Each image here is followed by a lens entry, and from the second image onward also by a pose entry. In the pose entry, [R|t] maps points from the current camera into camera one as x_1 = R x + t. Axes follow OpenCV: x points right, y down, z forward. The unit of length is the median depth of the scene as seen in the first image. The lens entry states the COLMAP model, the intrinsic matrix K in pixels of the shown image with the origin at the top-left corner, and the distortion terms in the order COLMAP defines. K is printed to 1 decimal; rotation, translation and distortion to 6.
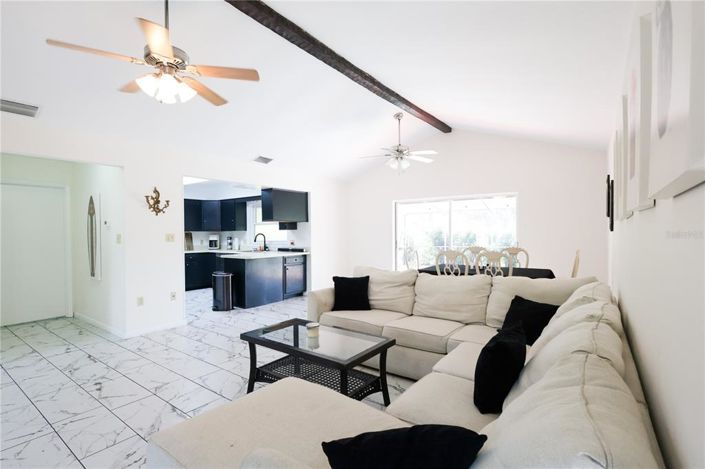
lens RADIAL K [[330.5, 0, 352.5], [0, 330.5, 234.5], [0, 0, 1]] dist [0.000098, 0.000170]
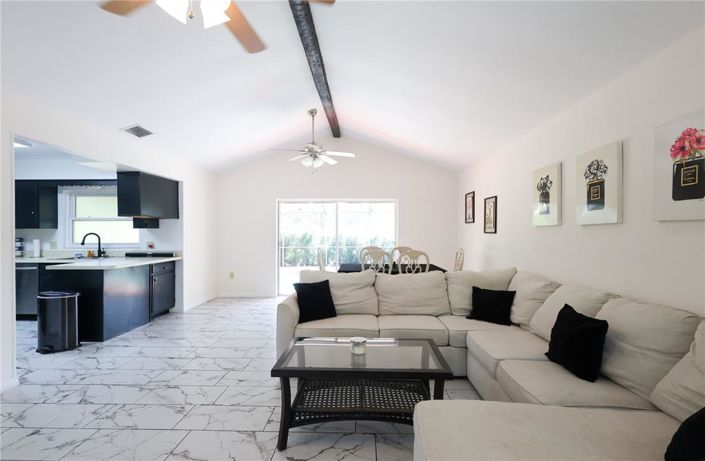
lens RADIAL K [[329.0, 0, 352.5], [0, 329.0, 230.5], [0, 0, 1]] dist [-0.000949, -0.000021]
pose [[0.826106, 0.012070, 0.563386, -0.242119], [-0.003719, 0.999866, -0.015967, 0.001102], [-0.563503, 0.011095, 0.826040, 0.116450]]
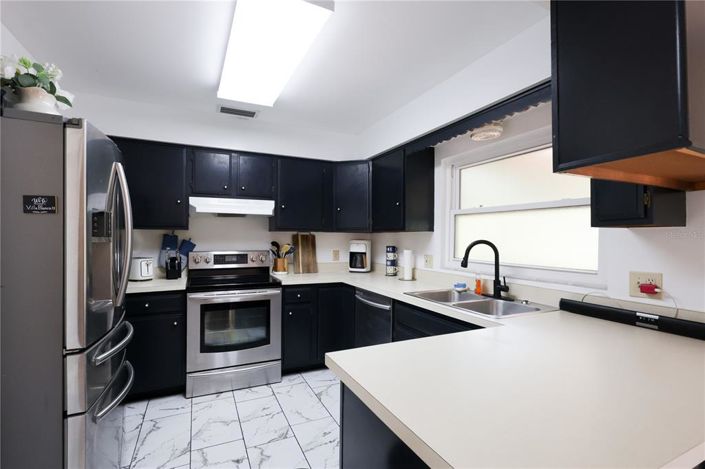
lens RADIAL K [[330.5, 0, 352.5], [0, 330.5, 234.5], [0, 0, 1]] dist [0.000098, 0.000170]
pose [[0.873942, 0.011171, -0.485903, -0.265187], [-0.017457, 0.999812, -0.008414, -0.003669], [0.485717, 0.015835, 0.873972, 0.762254]]
